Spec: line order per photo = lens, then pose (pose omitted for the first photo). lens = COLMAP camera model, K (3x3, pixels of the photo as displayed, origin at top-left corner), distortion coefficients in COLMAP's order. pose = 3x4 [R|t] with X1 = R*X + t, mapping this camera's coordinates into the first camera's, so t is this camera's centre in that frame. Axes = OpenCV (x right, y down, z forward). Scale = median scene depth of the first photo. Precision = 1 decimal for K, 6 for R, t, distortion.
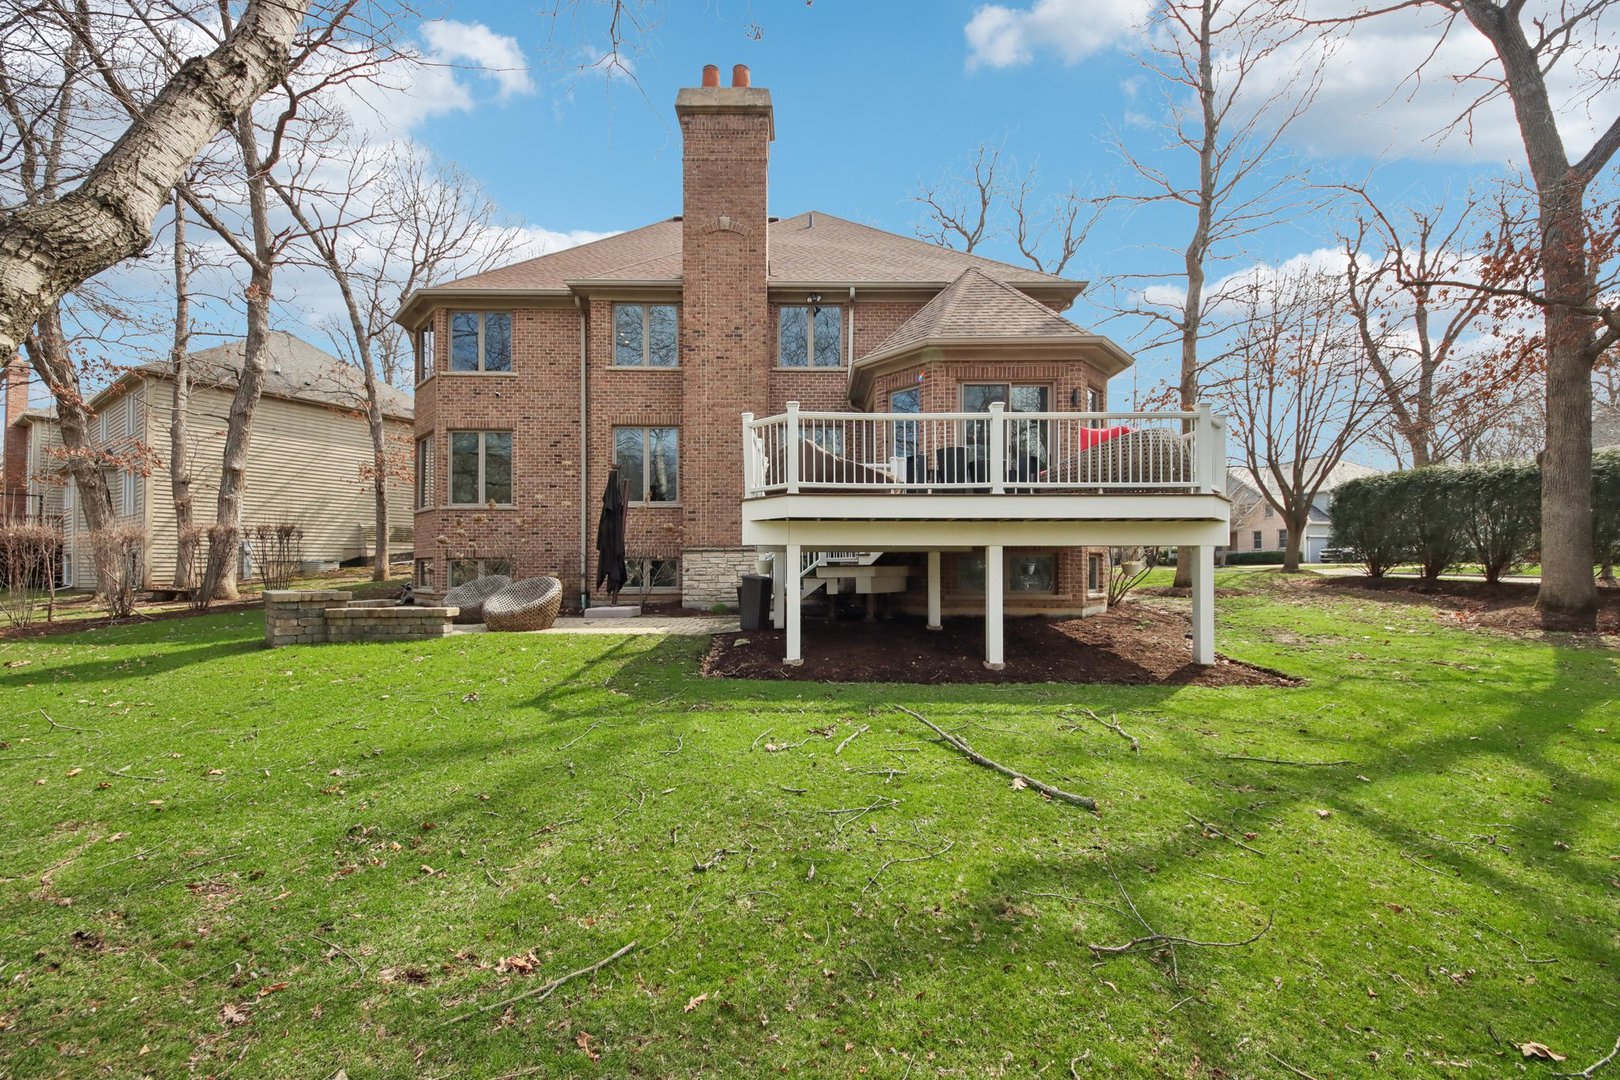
lens RADIAL K [[606.2, 0, 811.7], [0, 606.2, 549.6], [0, 0, 1]] dist [-0.002415, -0.000875]
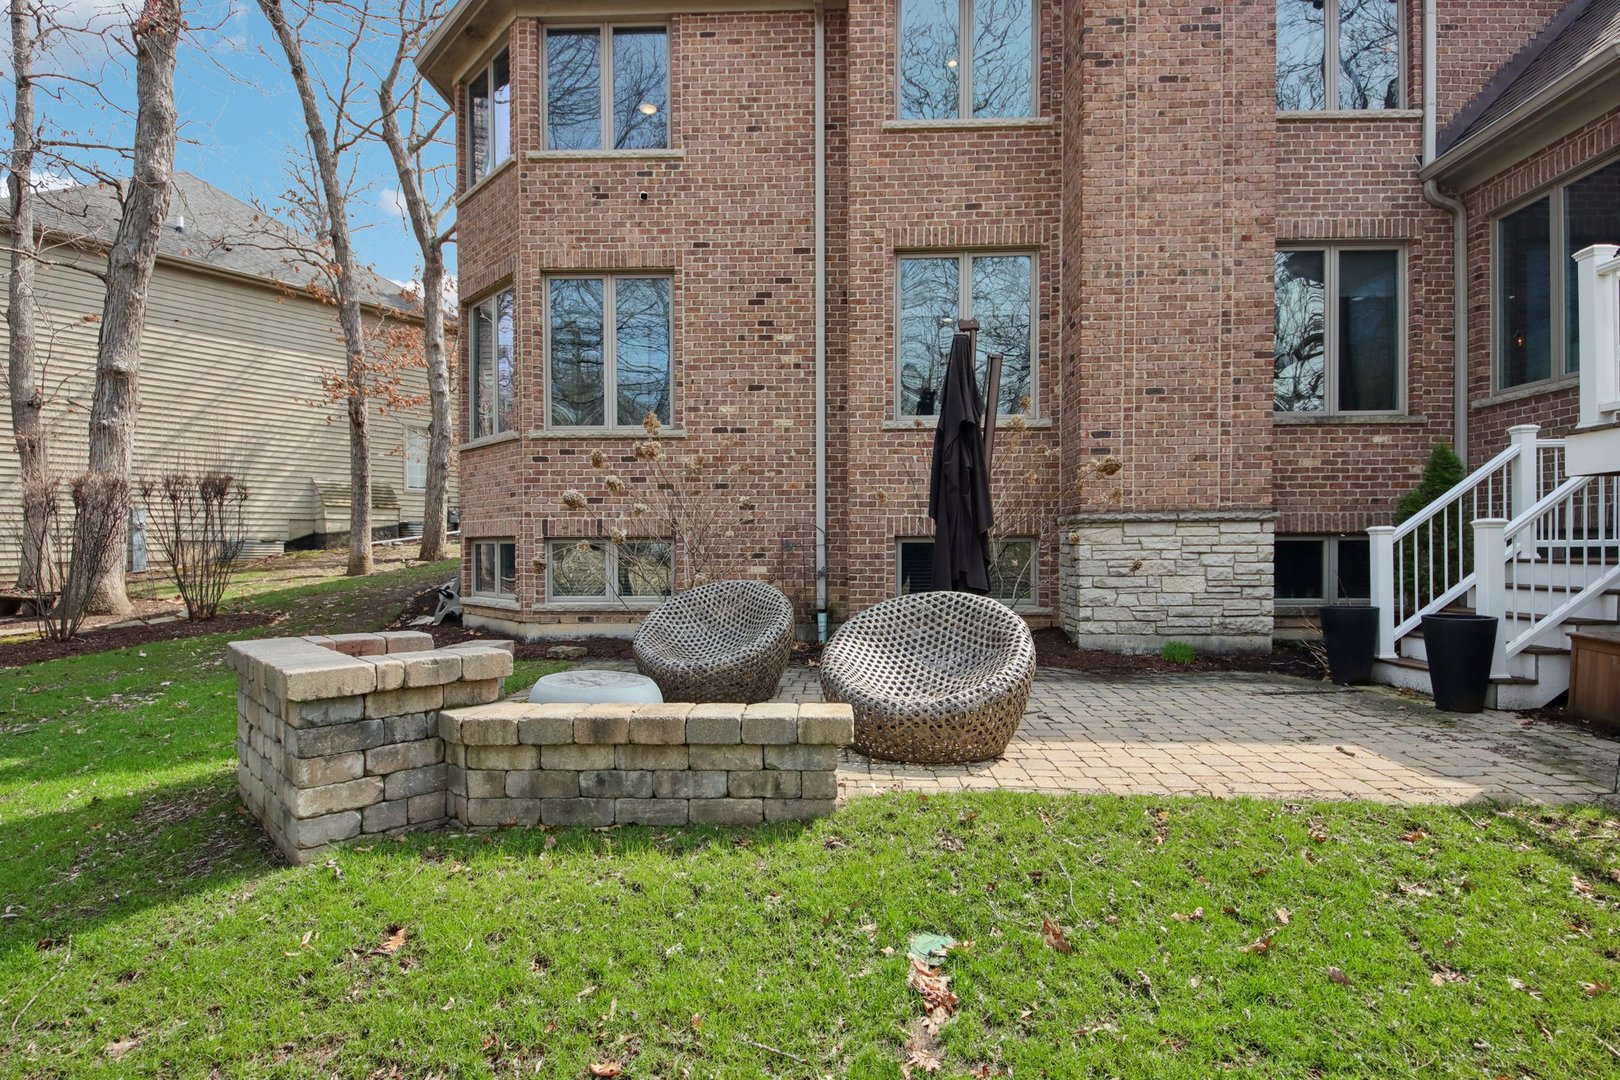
lens RADIAL K [[833.1, 0, 809.1], [0, 833.1, 533.0], [0, 0, 1]] dist [0.022774, -0.006931]
pose [[0.997586, -0.001021, -0.069438, -0.294900], [0.001962, 0.999907, 0.013473, 0.001806], [0.069418, -0.013576, 0.997495, 0.296733]]
